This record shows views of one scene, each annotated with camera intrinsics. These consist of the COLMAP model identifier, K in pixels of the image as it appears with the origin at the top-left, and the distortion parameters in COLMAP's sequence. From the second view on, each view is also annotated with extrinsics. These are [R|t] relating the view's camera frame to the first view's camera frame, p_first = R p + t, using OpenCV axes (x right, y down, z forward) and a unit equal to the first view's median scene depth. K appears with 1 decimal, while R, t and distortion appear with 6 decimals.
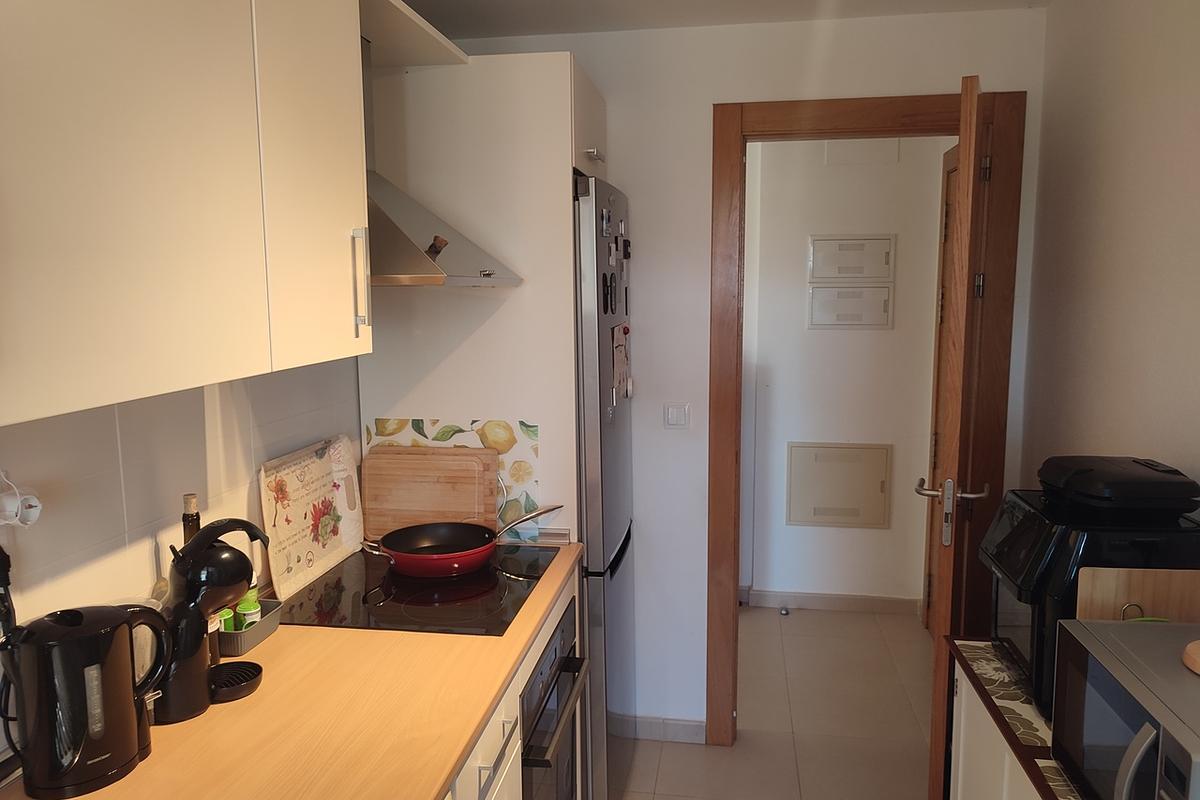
lens RADIAL K [[886.4, 0, 599.6], [0, 886.4, 399.5], [0, 0, 1]] dist [0.012360, 0.001597]
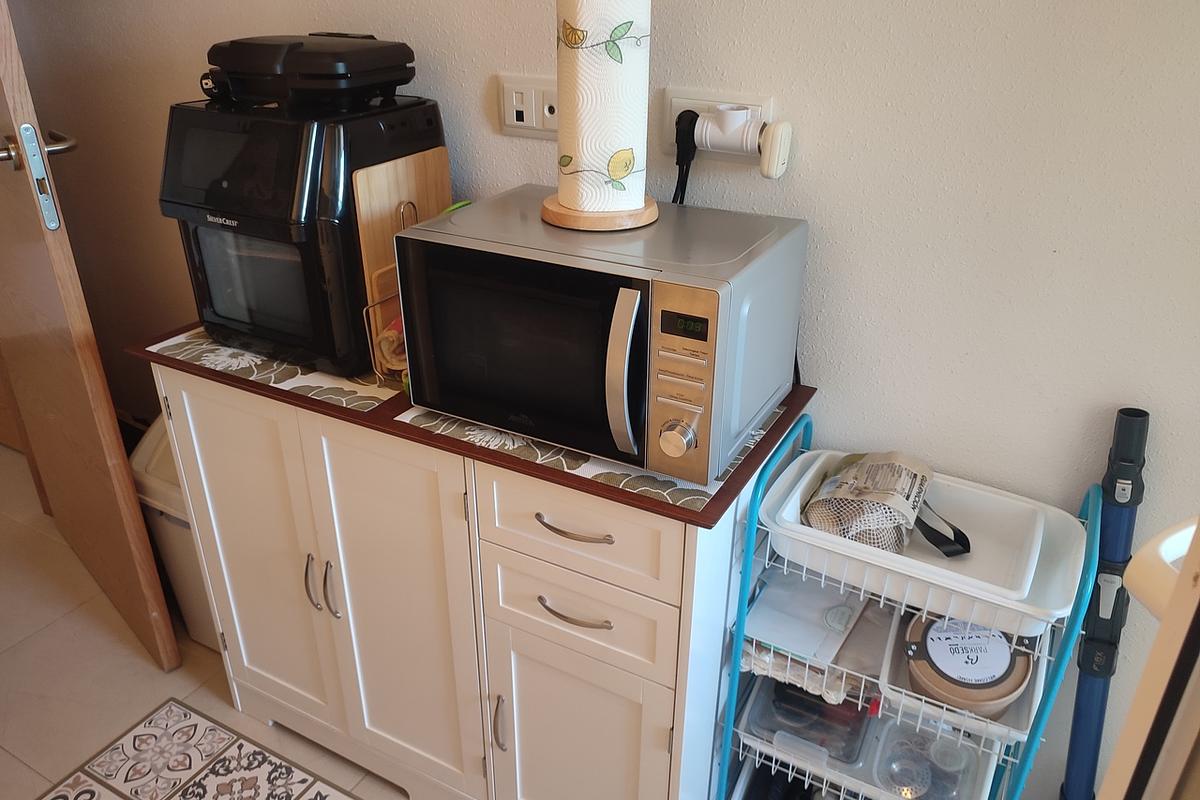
lens RADIAL K [[886.4, 0, 597.0], [0, 886.4, 398.5], [0, 0, 1]] dist [0.012360, 0.001597]
pose [[0.366434, -0.409766, 0.835355, -0.092258], [0.120648, 0.911148, 0.394022, 0.083625], [-0.922589, -0.043599, 0.383313, 0.464405]]
